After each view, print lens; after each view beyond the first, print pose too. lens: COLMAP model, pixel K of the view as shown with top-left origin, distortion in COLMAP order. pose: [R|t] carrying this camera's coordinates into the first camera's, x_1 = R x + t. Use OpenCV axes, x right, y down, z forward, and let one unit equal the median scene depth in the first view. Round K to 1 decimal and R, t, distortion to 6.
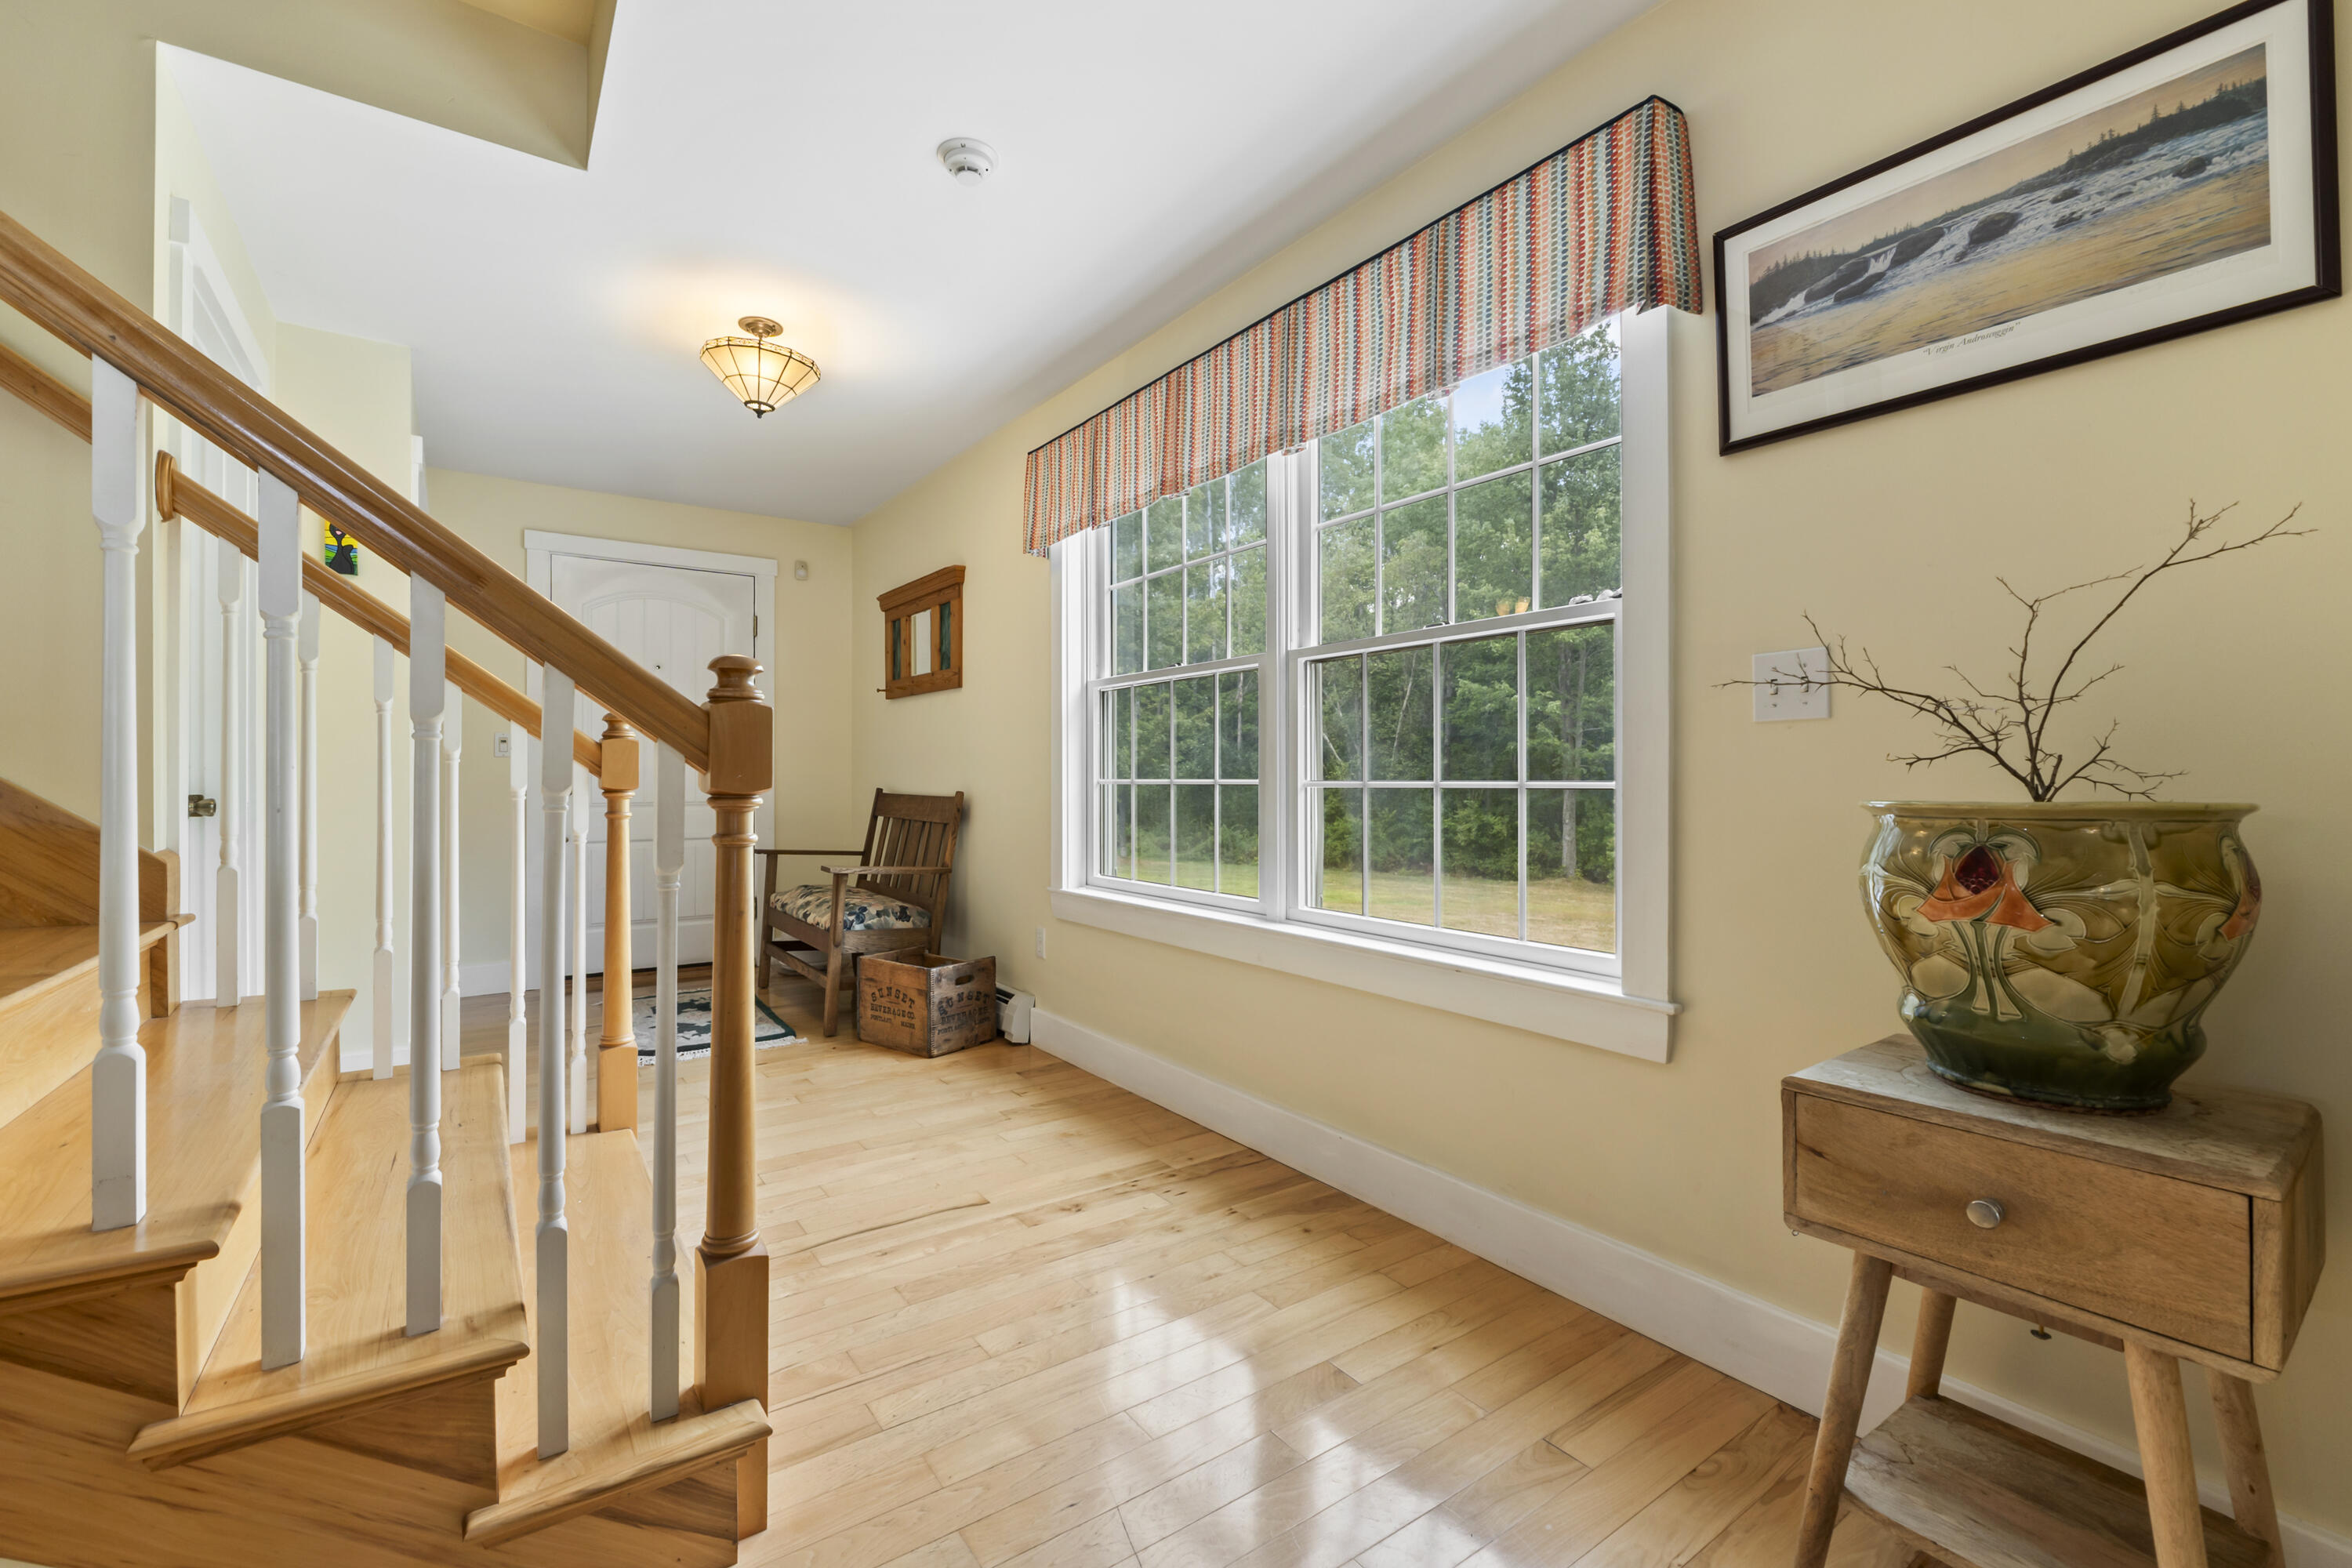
lens RADIAL K [[1006.4, 0, 1175.9], [0, 1006.4, 778.0], [0, 0, 1]] dist [-0.002425, -0.000173]
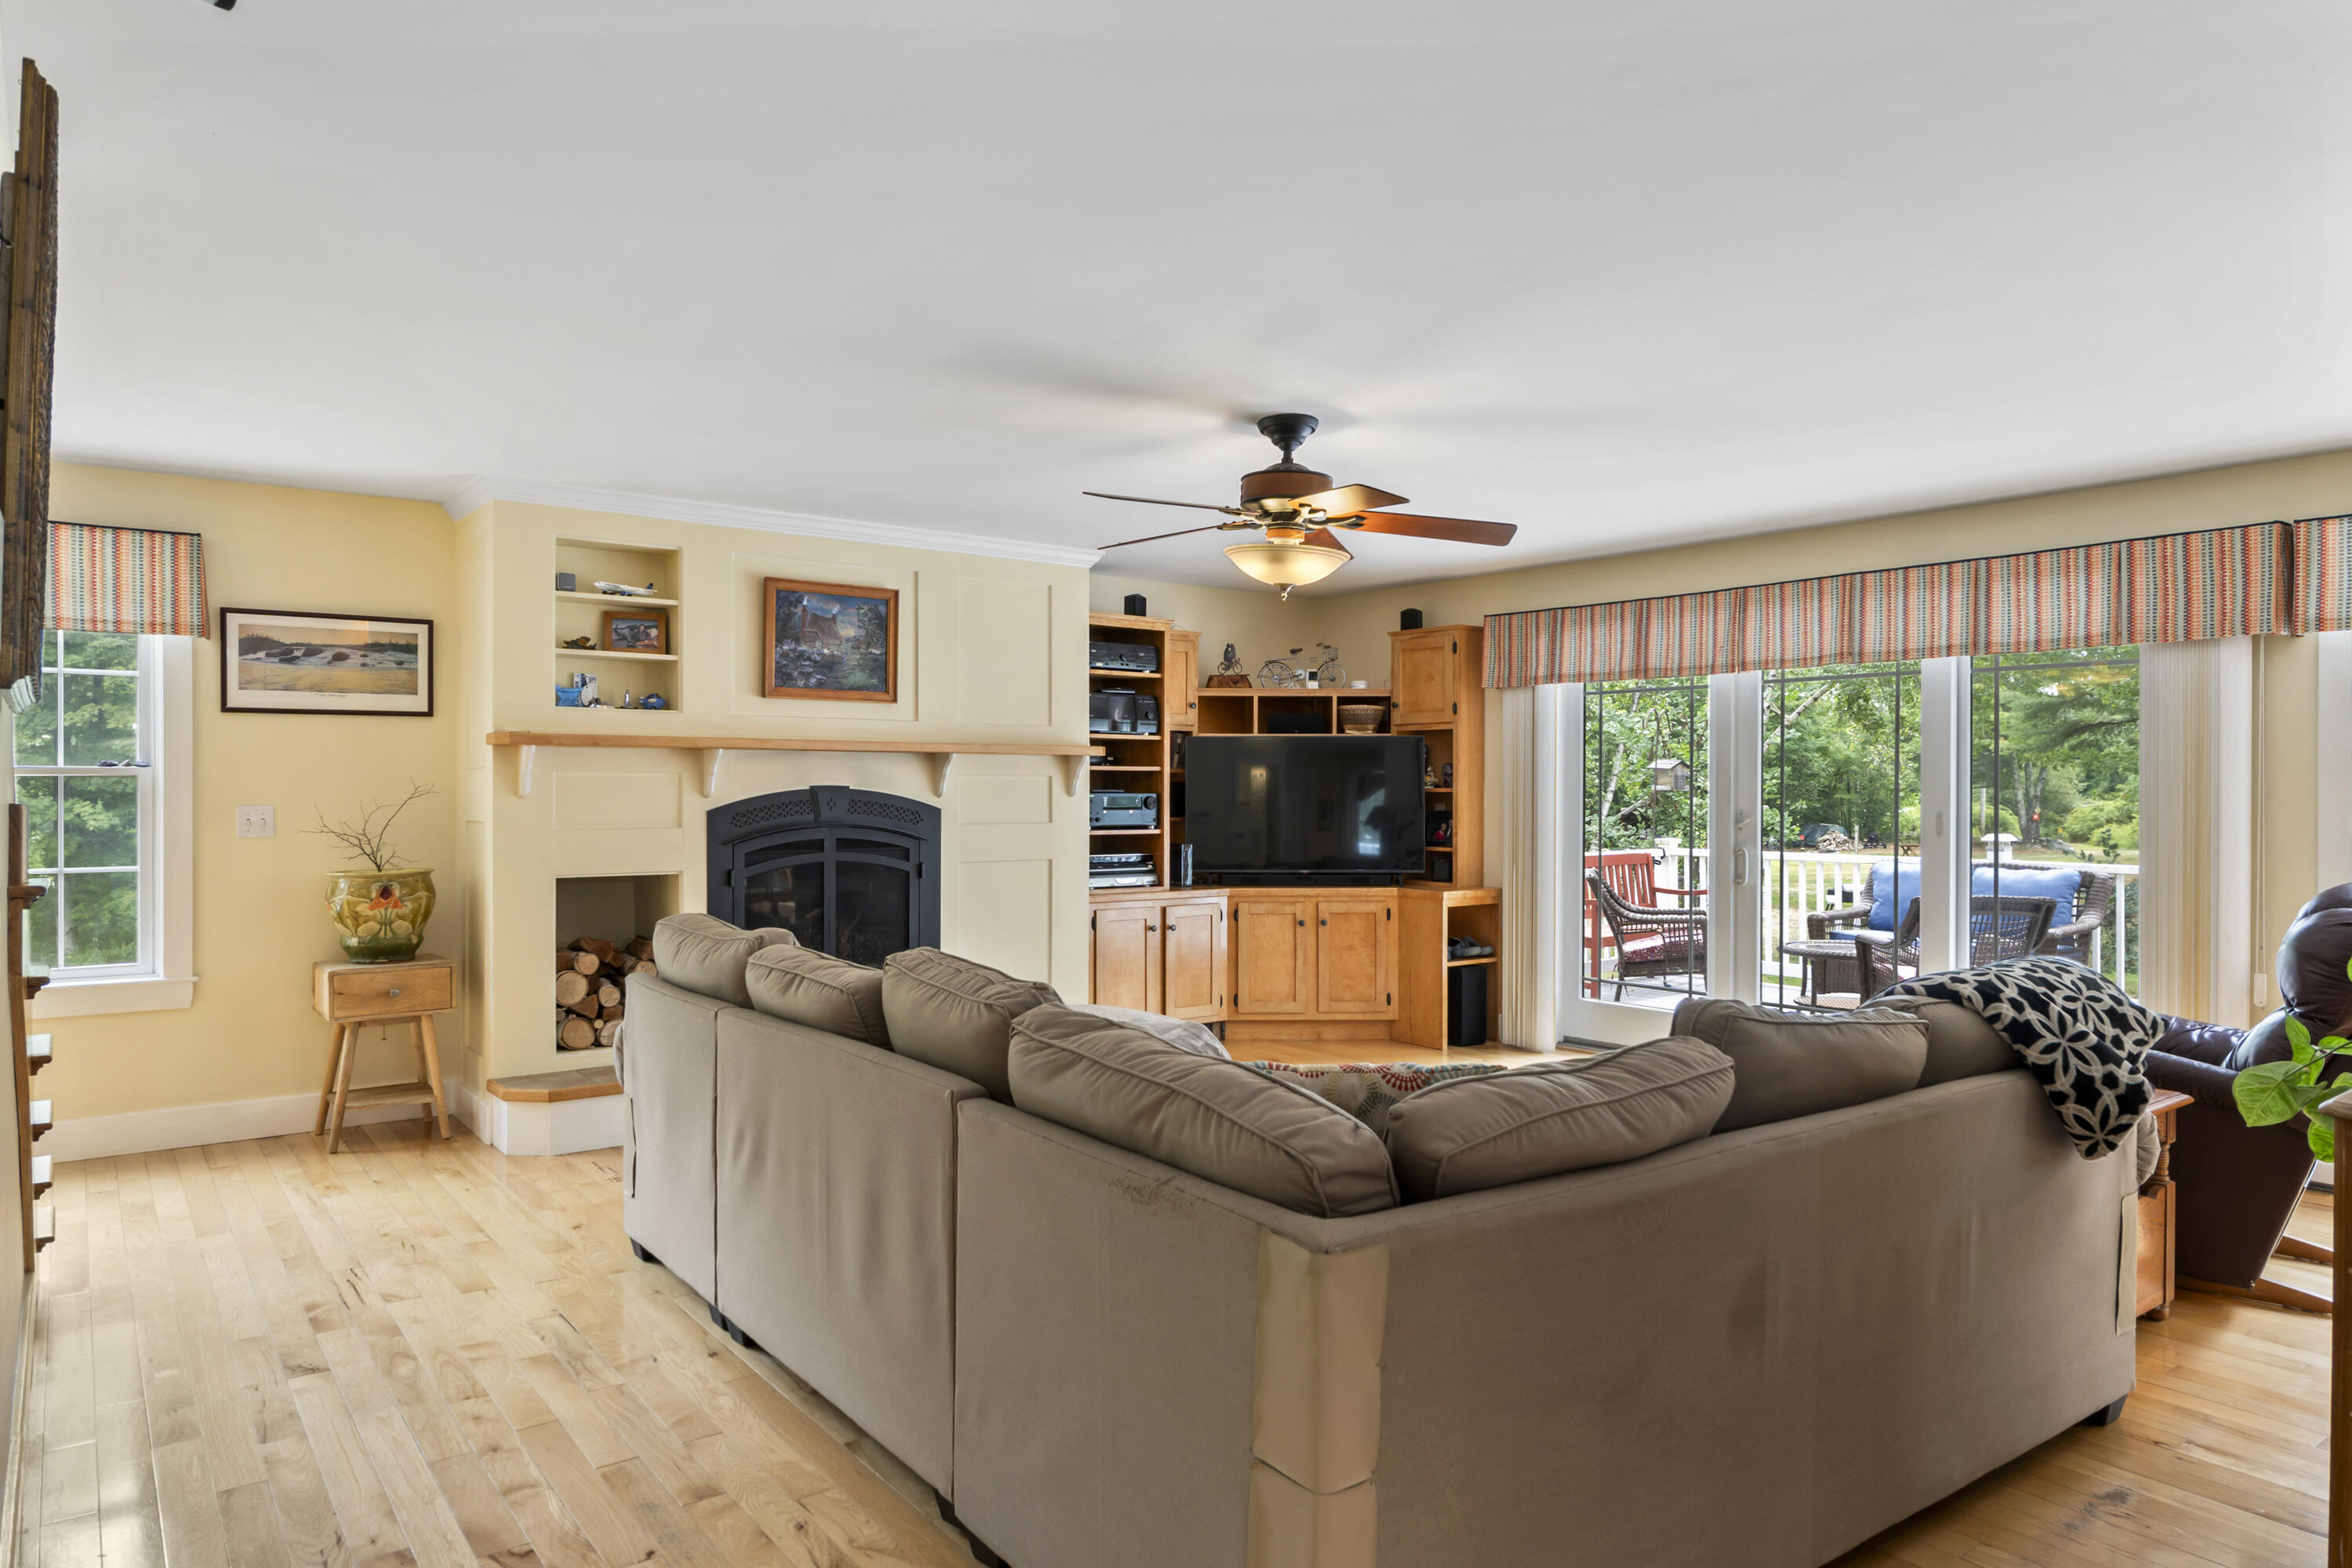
lens RADIAL K [[1497.8, 0, 1176.8], [0, 1497.8, 787.0], [0, 0, 1]] dist [0.001102, 0.000020]
pose [[-0.015892, -0.000530, 0.999874, -2.579280], [-0.003056, 0.999995, 0.000482, -0.164702], [-0.999869, -0.003048, -0.015894, -0.939380]]
